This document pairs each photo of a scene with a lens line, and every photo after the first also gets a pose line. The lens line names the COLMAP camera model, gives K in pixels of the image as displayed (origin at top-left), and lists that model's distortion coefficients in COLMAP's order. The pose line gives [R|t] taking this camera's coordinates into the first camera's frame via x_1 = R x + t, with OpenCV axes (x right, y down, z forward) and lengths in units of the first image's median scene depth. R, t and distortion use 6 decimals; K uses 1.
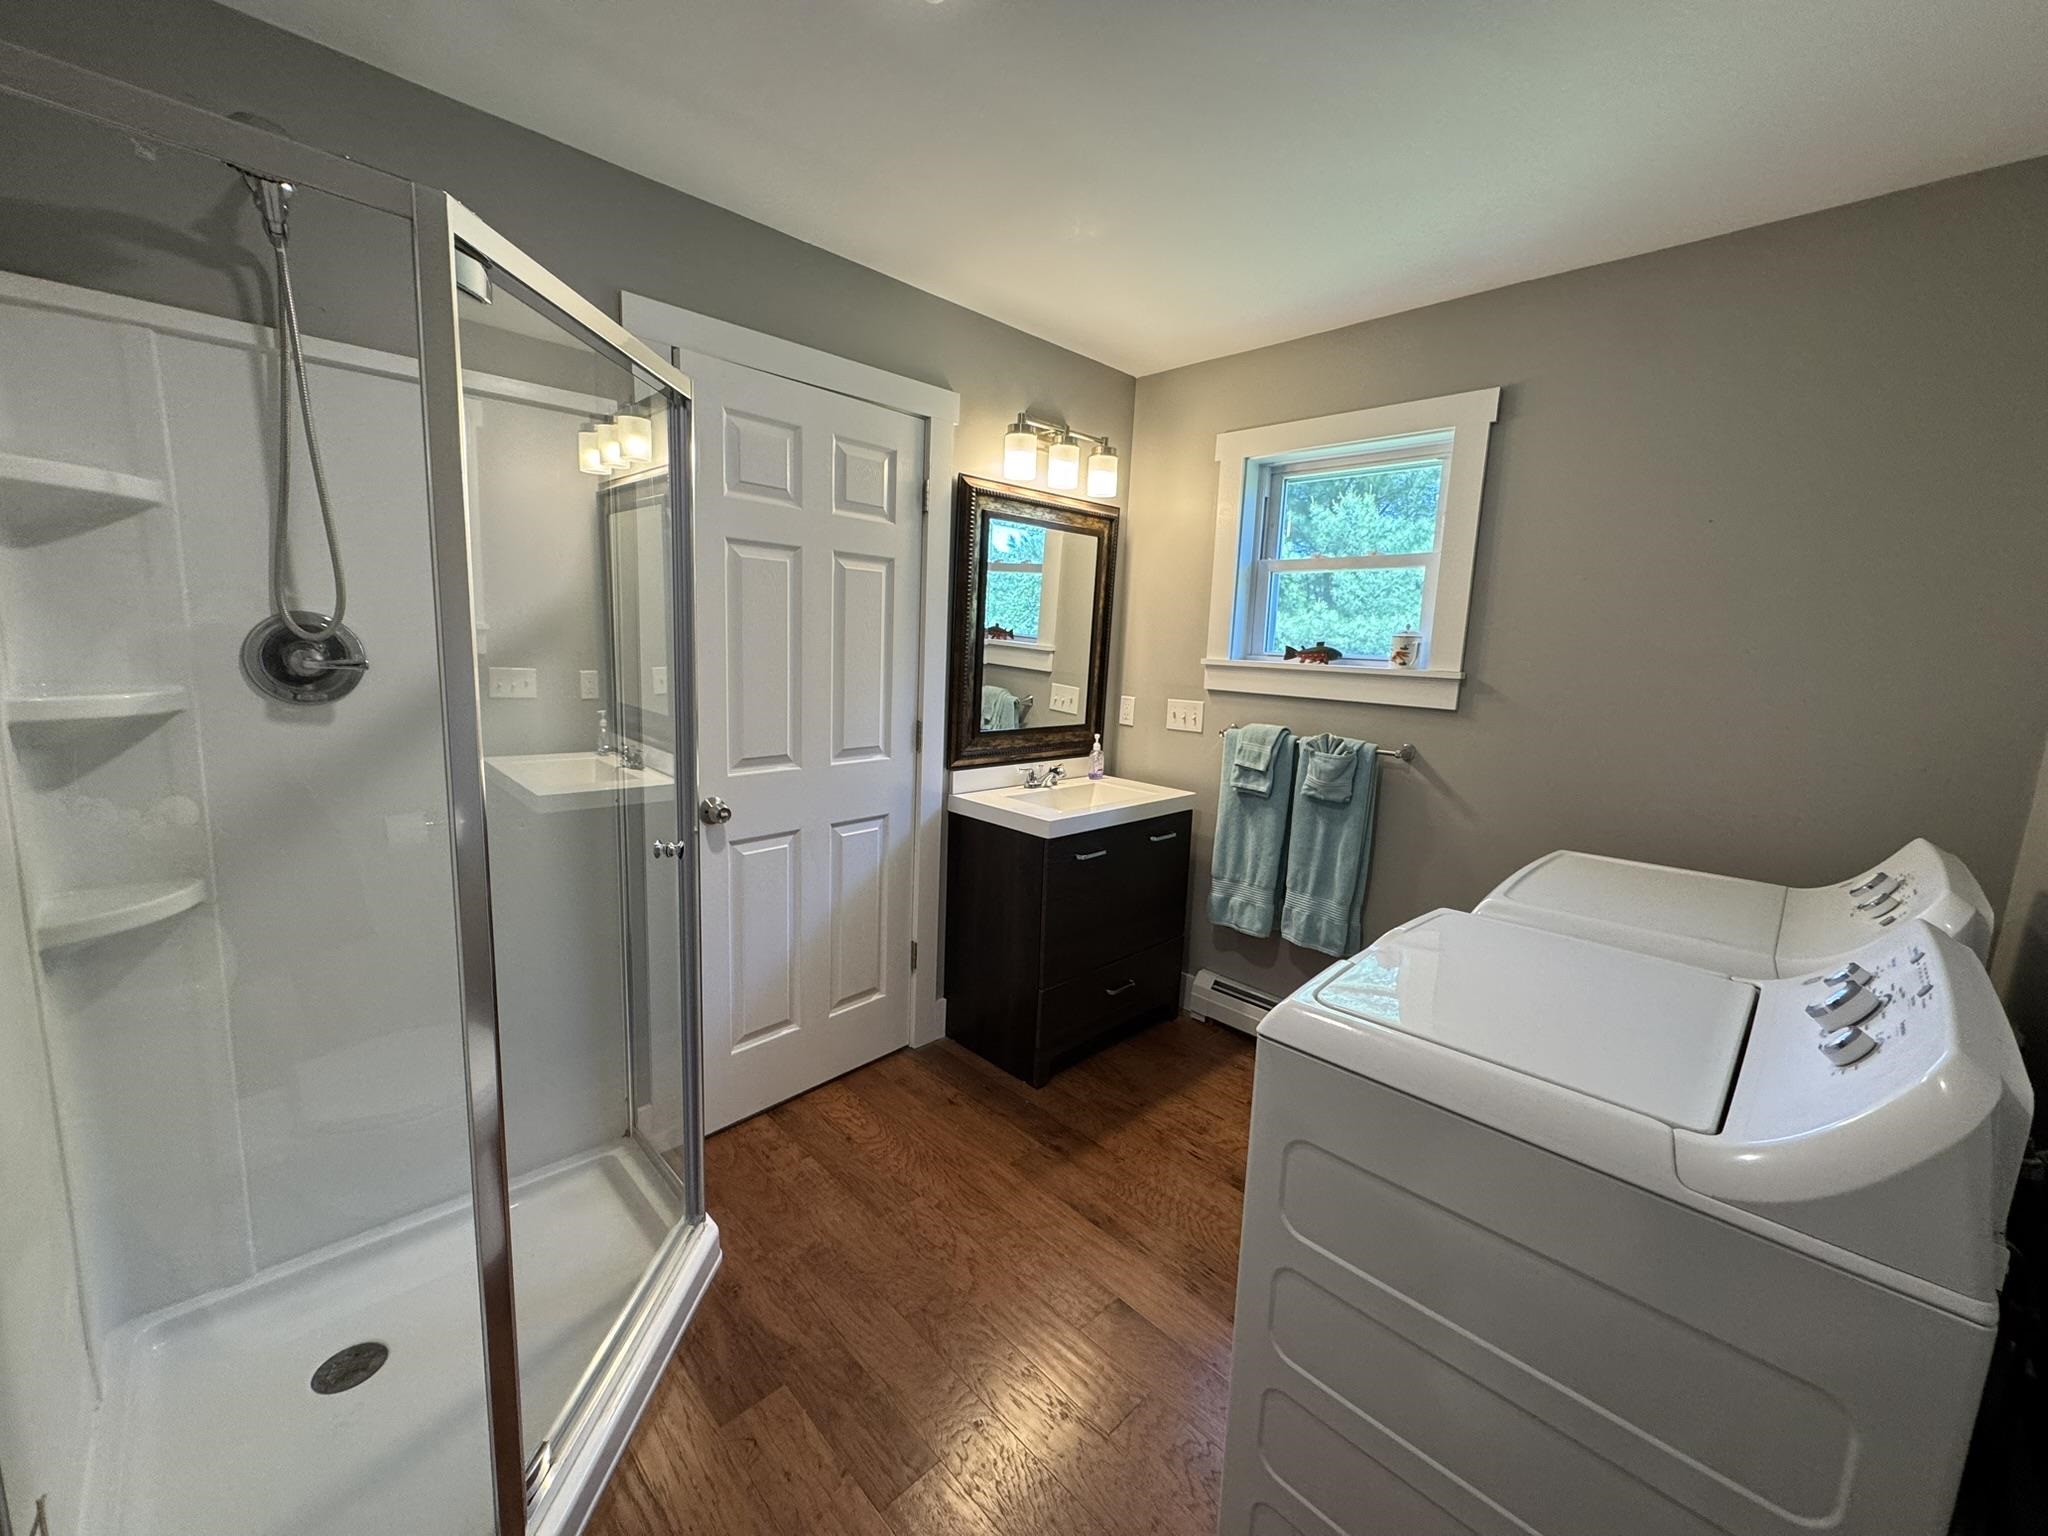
lens RADIAL K [[813.7, 0, 1023.6], [0, 813.7, 764.2], [0, 0, 1]] dist [-0.002186, 0.000038]
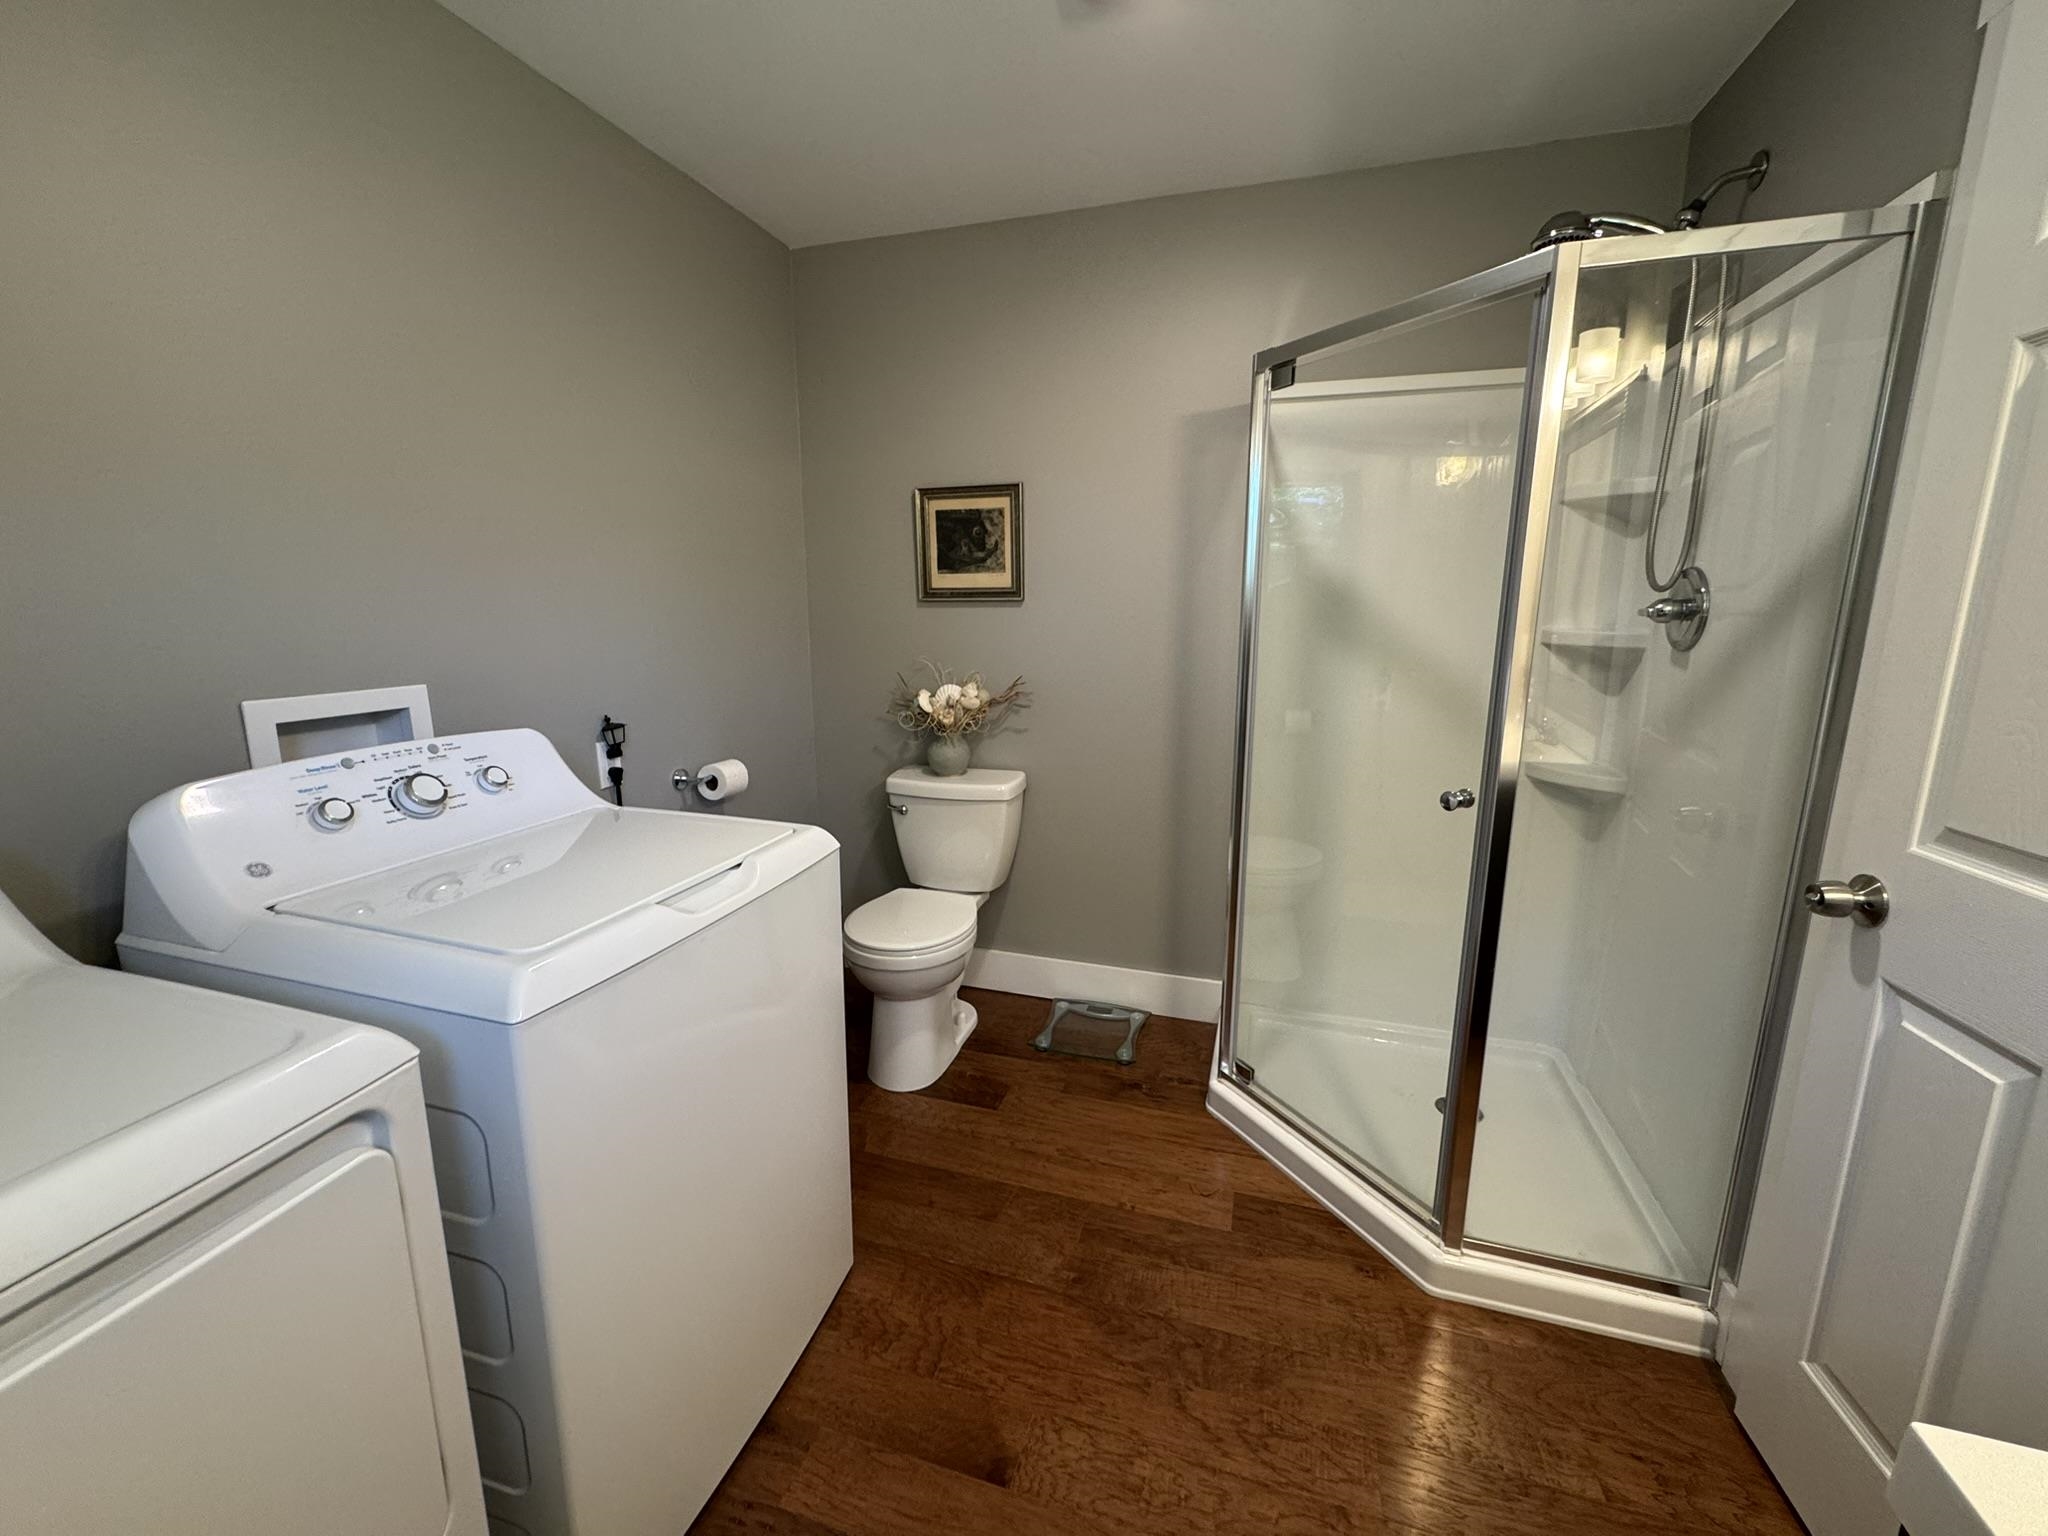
lens RADIAL K [[813.7, 0, 1023.6], [0, 813.7, 764.2], [0, 0, 1]] dist [-0.002186, 0.000038]
pose [[-0.878712, 0.054771, -0.474199, 0.269359], [-0.107484, 0.945183, 0.308343, -0.103105], [0.465093, 0.321914, -0.824657, 0.917397]]
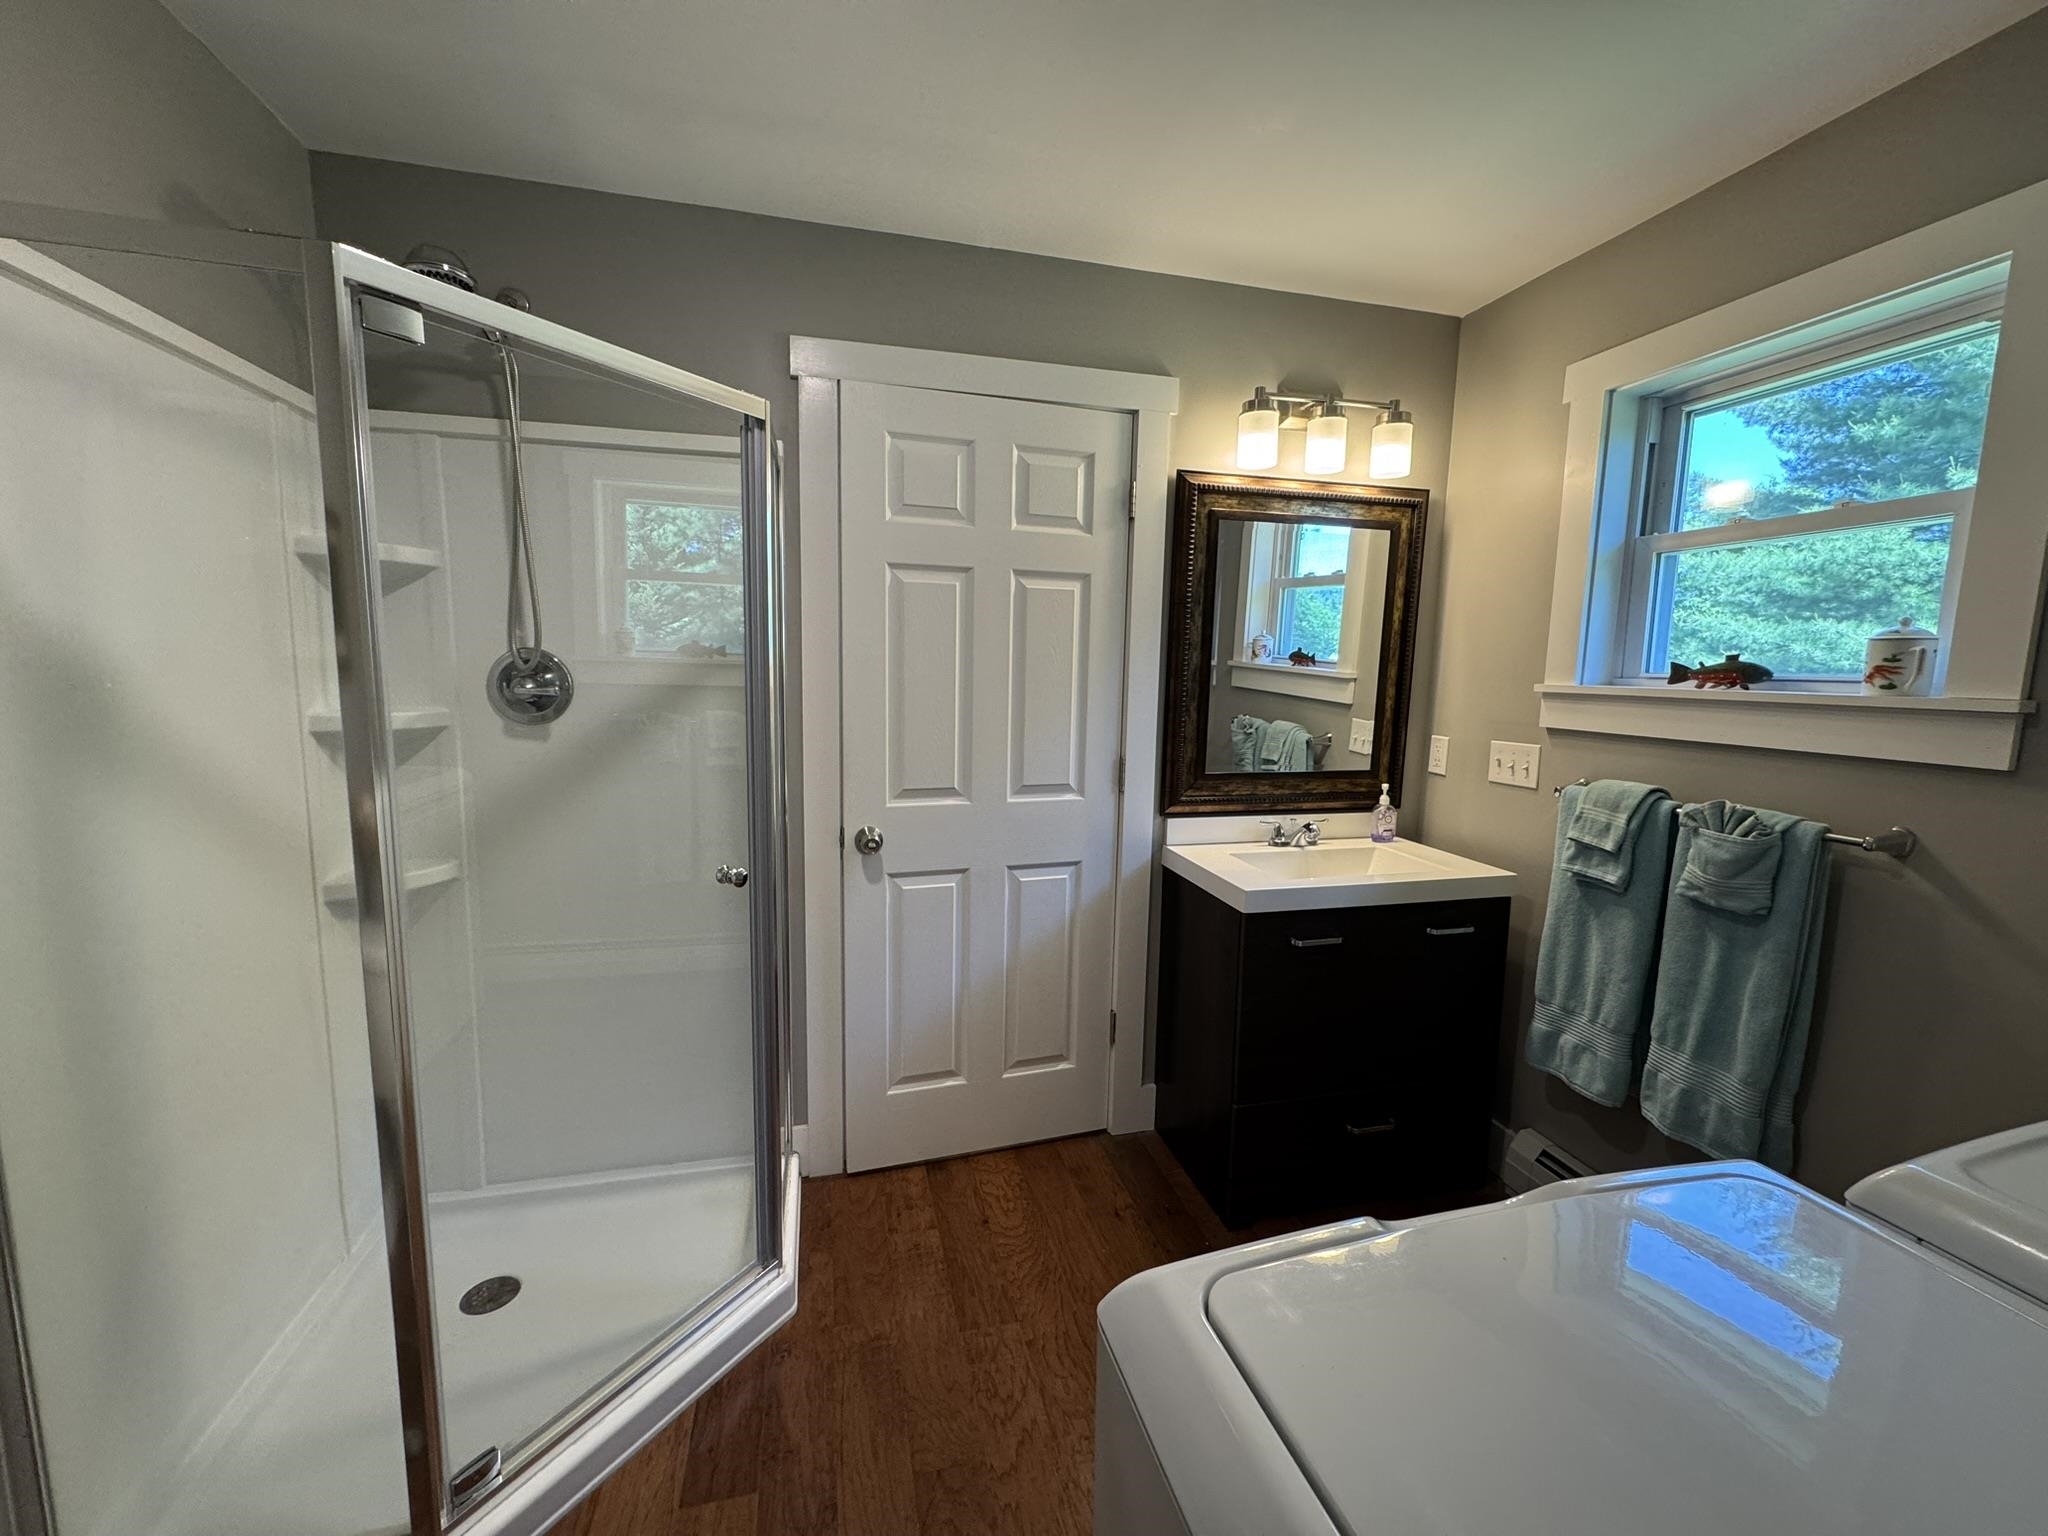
lens RADIAL K [[813.7, 0, 1023.6], [0, 813.7, 764.2], [0, 0, 1]] dist [-0.002186, 0.000038]
pose [[0.863519, 0.038467, -0.502848, 0.214369], [-0.061685, 0.997656, -0.029609, -0.013631], [0.500530, 0.056586, 0.863868, 0.191132]]
